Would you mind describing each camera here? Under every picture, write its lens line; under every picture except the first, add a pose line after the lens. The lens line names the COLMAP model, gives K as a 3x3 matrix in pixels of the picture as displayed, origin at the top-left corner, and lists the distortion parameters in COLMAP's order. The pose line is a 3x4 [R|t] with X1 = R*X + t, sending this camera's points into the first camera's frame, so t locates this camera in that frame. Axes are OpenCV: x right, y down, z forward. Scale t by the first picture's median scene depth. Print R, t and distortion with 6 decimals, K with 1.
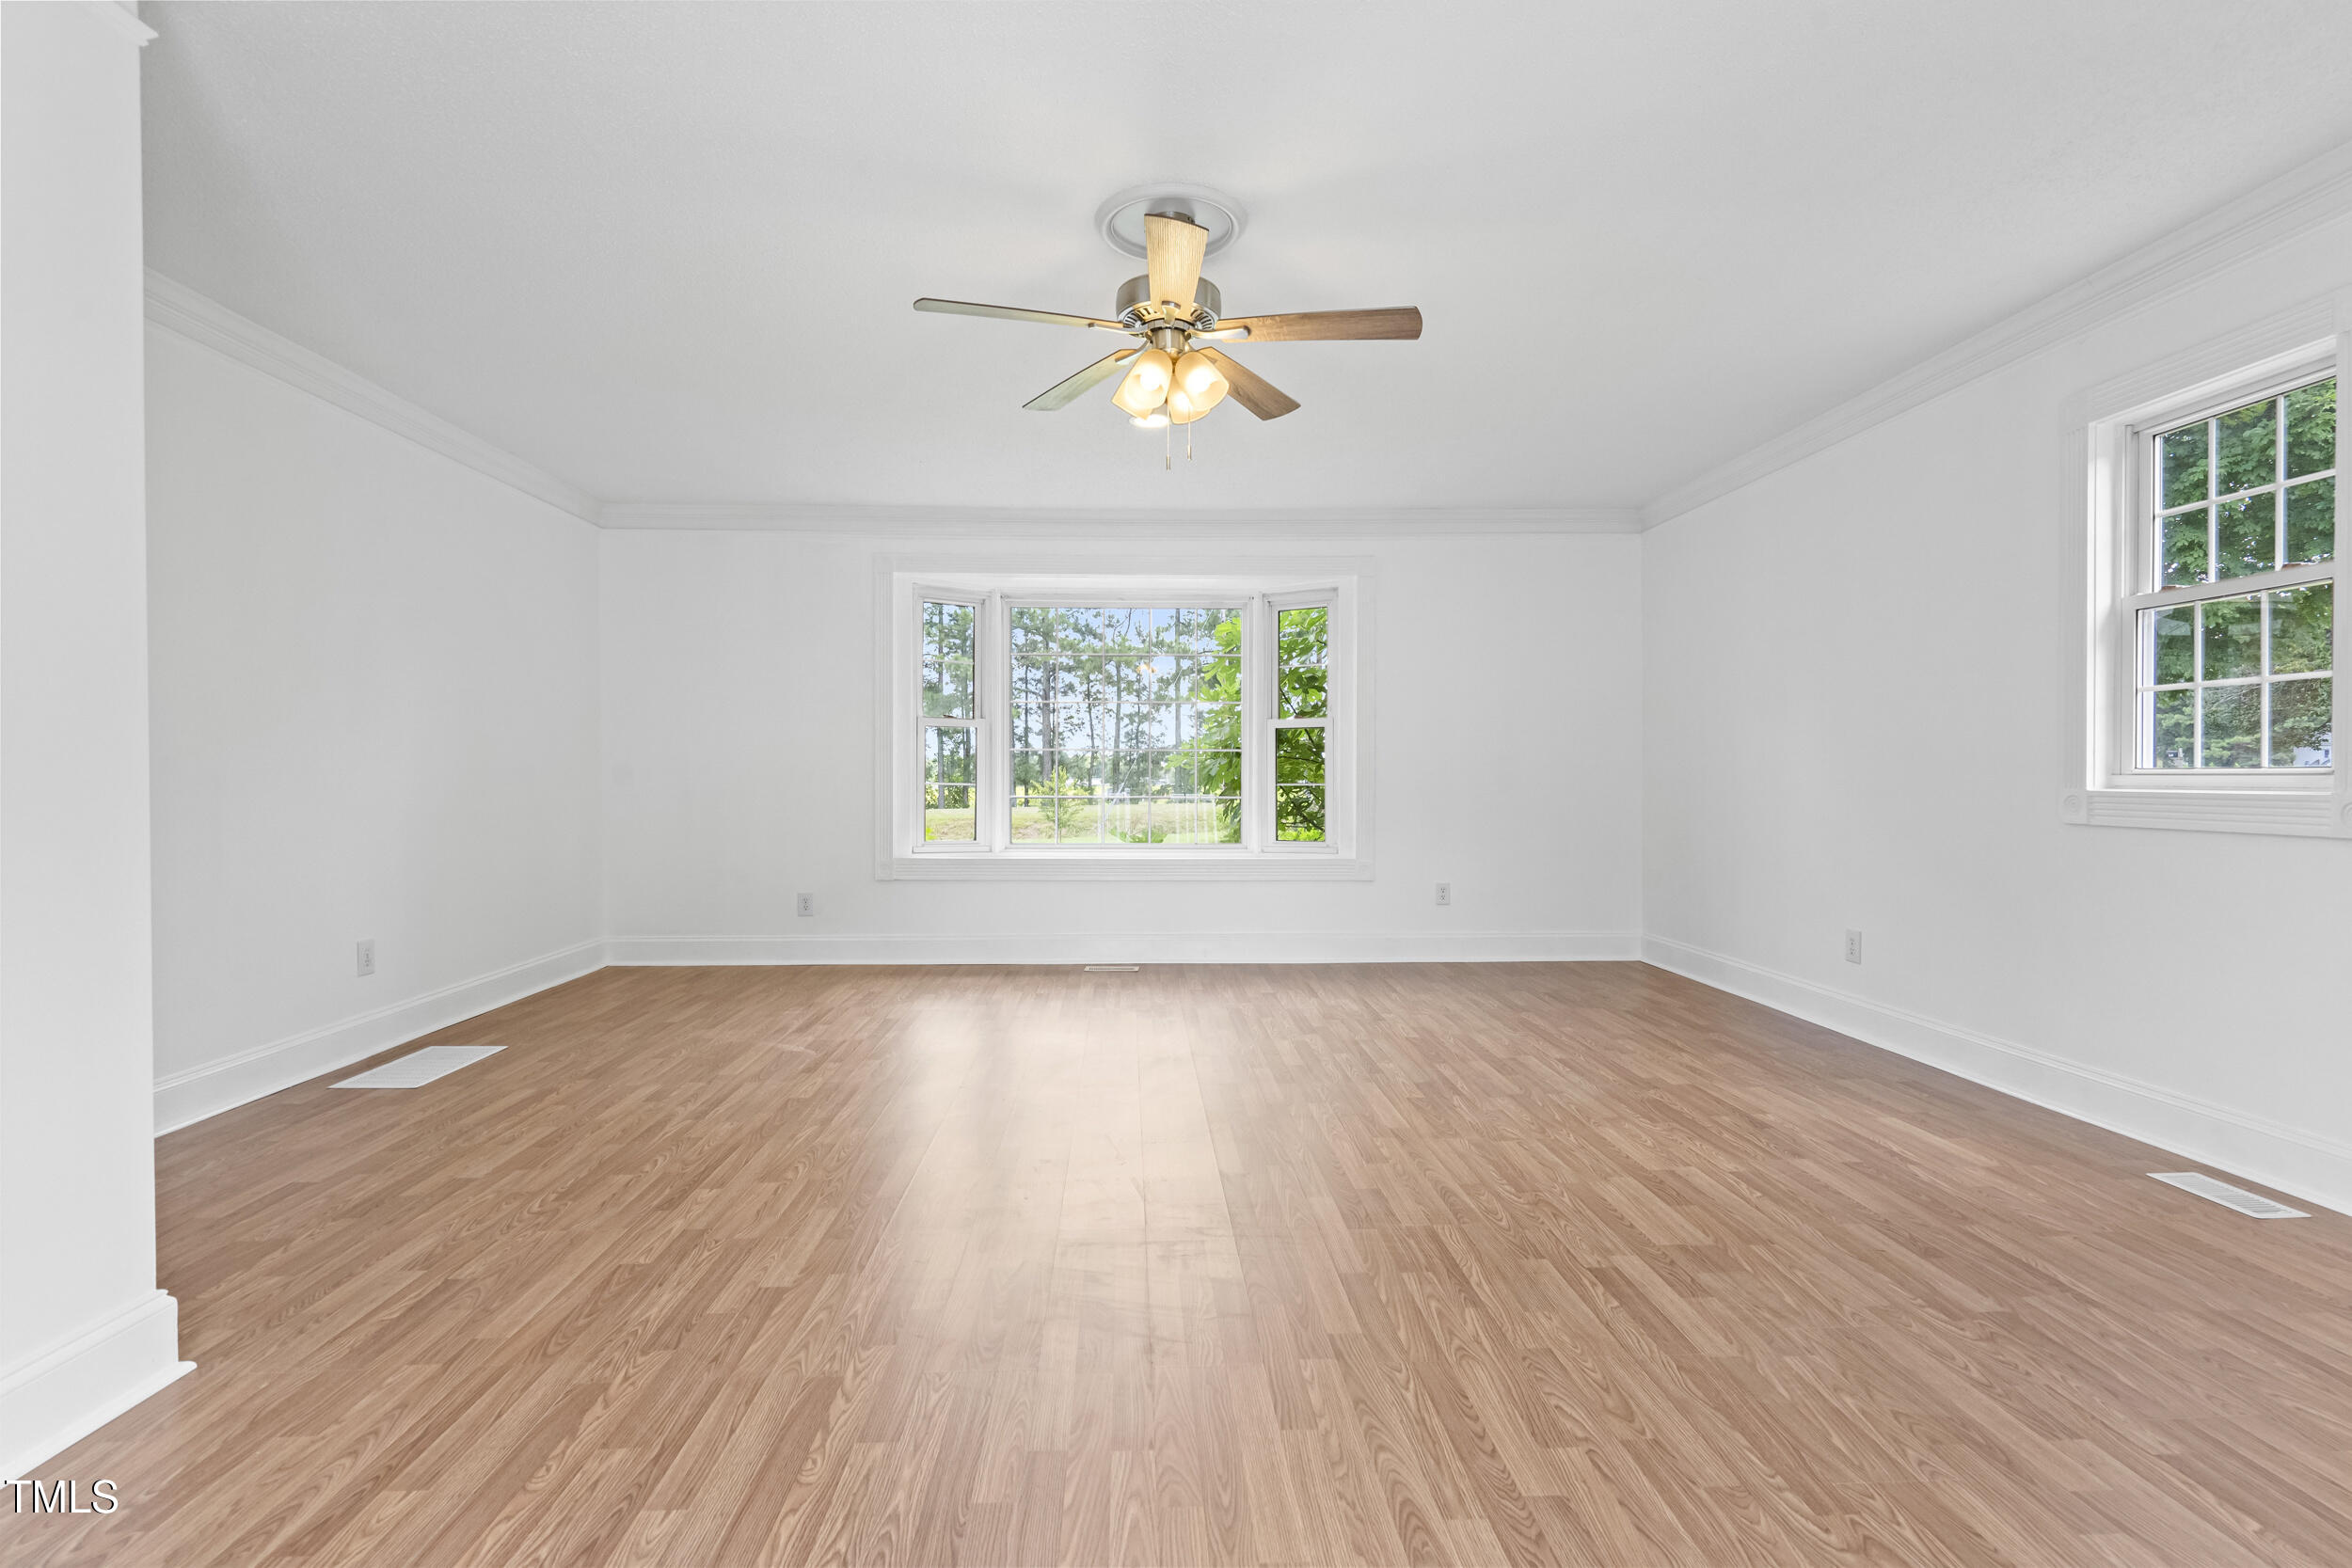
lens RADIAL K [[1098.0, 0, 1165.0], [0, 1098.0, 796.4], [0, 0, 1]] dist [-0.000015, 0.000894]
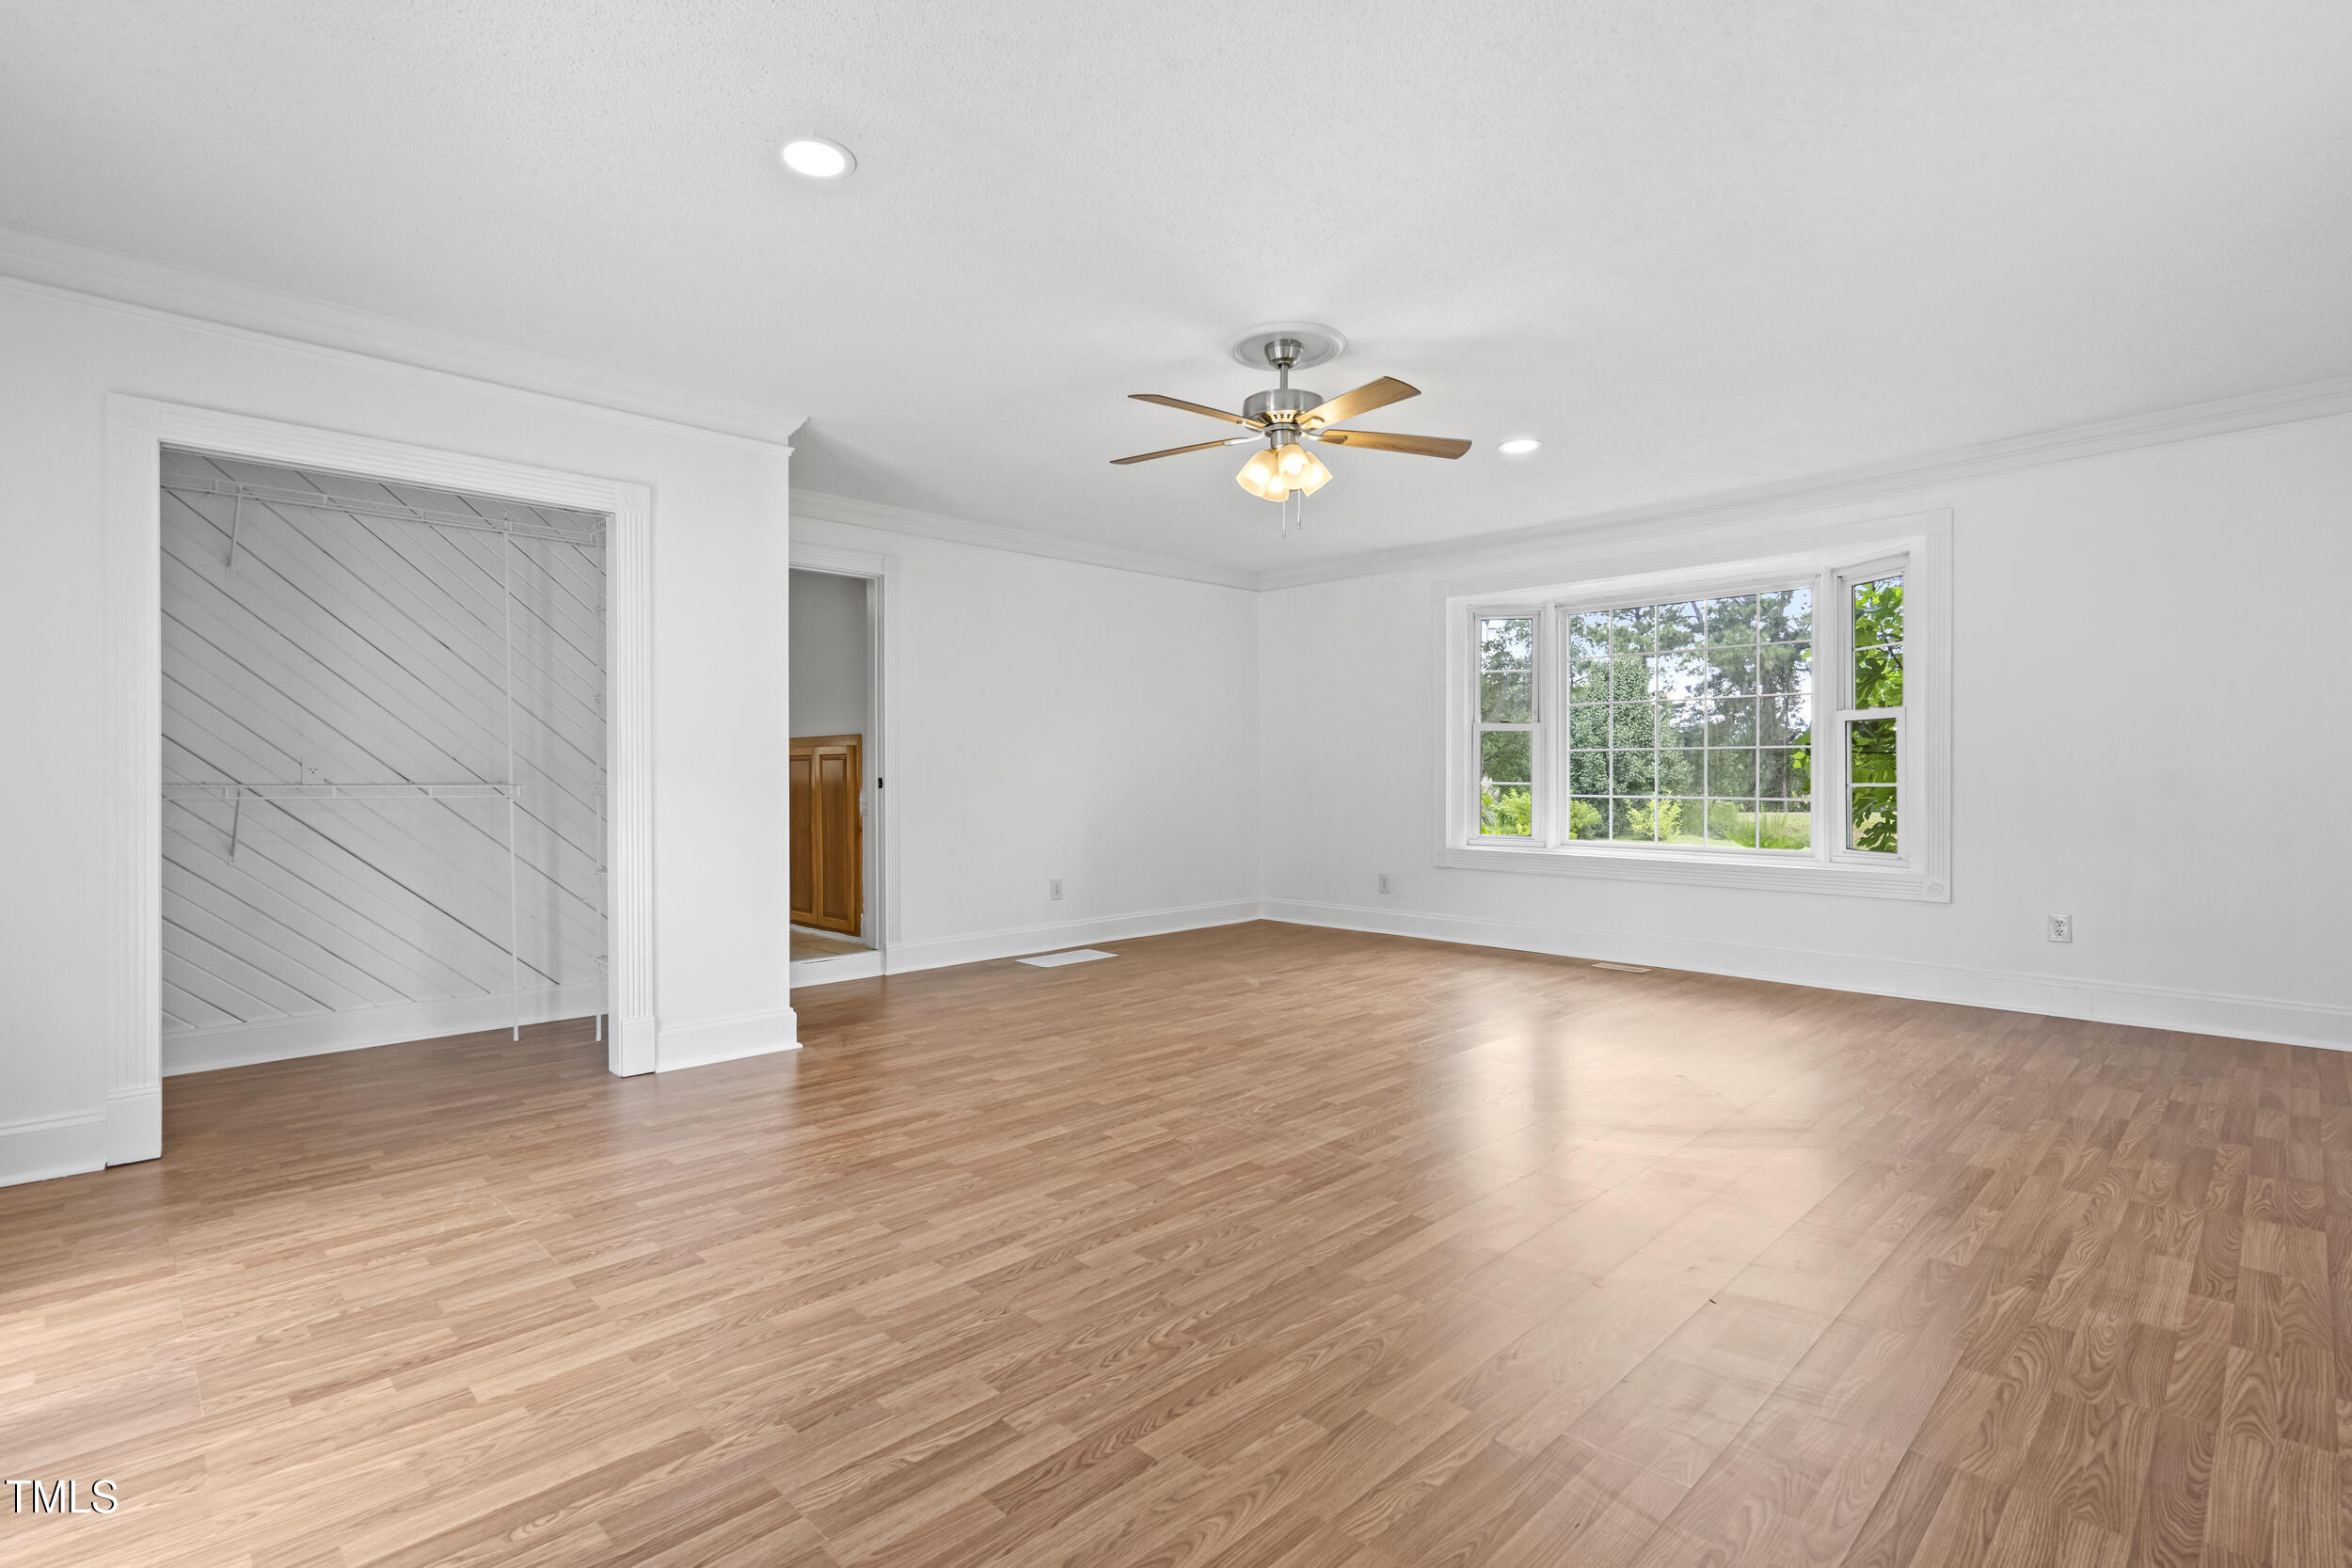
lens RADIAL K [[1098.0, 0, 1171.9], [0, 1098.0, 774.7], [0, 0, 1]] dist [-0.000015, 0.000894]
pose [[0.671006, -0.002440, -0.741448, 0.599806], [-0.012578, 0.999813, -0.014674, 0.000196], [0.741346, 0.019172, 0.670850, 0.033630]]
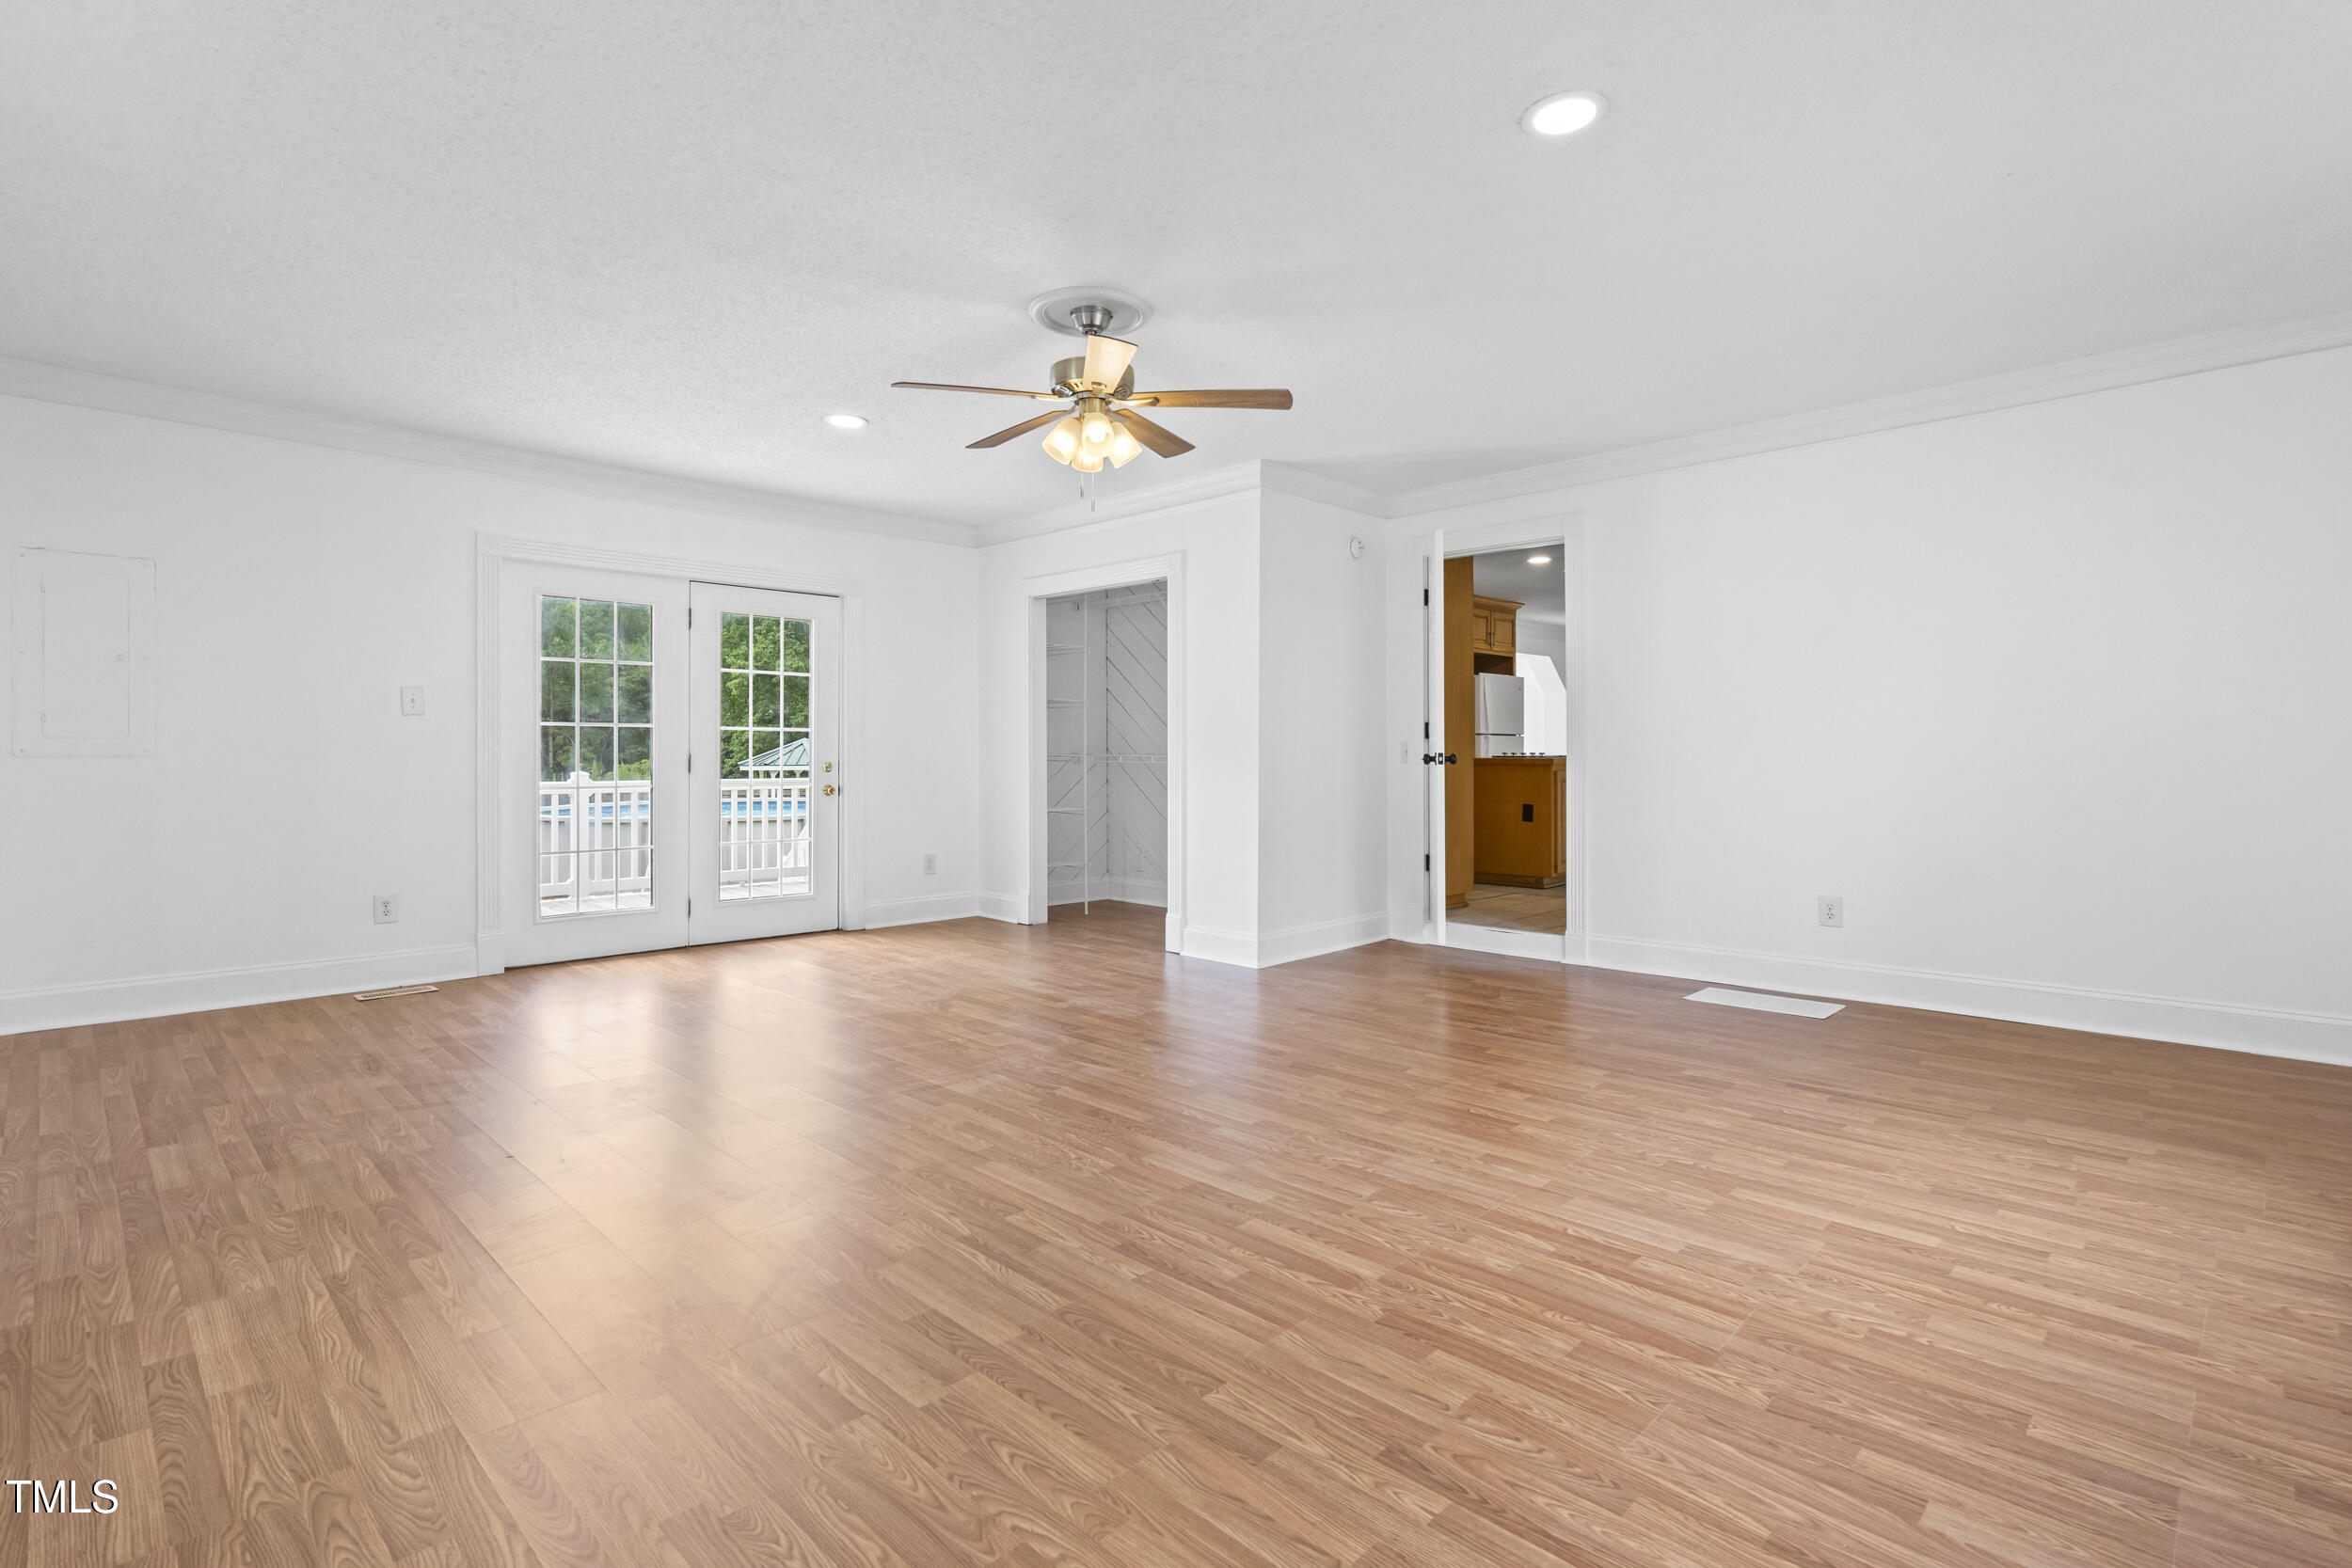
lens RADIAL K [[1098.0, 0, 1191.6], [0, 1098.0, 762.1], [0, 0, 1]] dist [-0.000015, 0.000894]
pose [[-0.718224, 0.008515, -0.695760, 0.553657], [-0.014159, 0.999539, 0.026849, -0.031708], [0.695668, 0.029135, -0.717773, 1.374433]]
